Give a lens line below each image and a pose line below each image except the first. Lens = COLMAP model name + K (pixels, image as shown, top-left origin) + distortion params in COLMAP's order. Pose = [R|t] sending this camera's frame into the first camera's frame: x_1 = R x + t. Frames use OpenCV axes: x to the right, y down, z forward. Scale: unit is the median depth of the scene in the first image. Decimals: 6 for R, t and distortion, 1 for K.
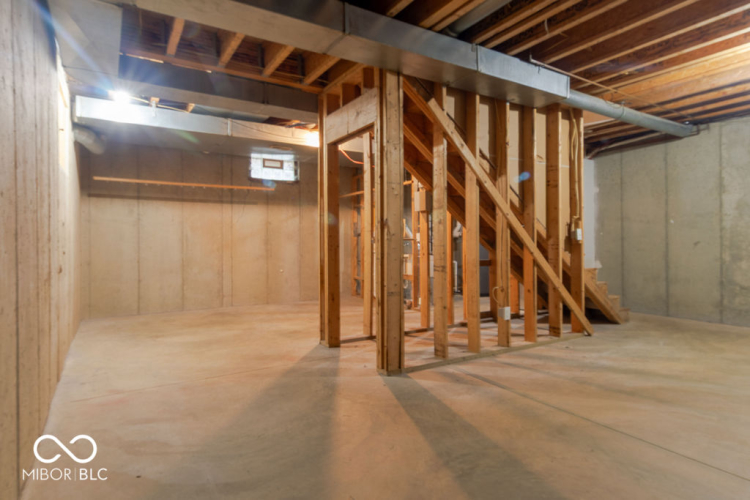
lens RADIAL K [[436.1, 0, 375.0], [0, 436.1, 250.0], [0, 0, 1]] dist [-0.001274, -0.000370]
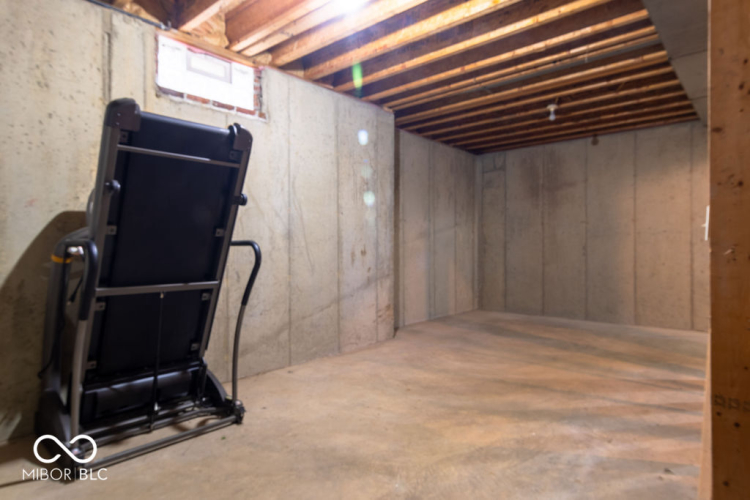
lens RADIAL K [[436.1, 0, 375.0], [0, 436.1, 250.0], [0, 0, 1]] dist [-0.001274, -0.000370]
pose [[-0.960510, 0.000328, -0.278245, 1.135799], [-0.002101, 0.999962, 0.008431, -0.023660], [0.278237, 0.008682, -0.960473, 1.757787]]
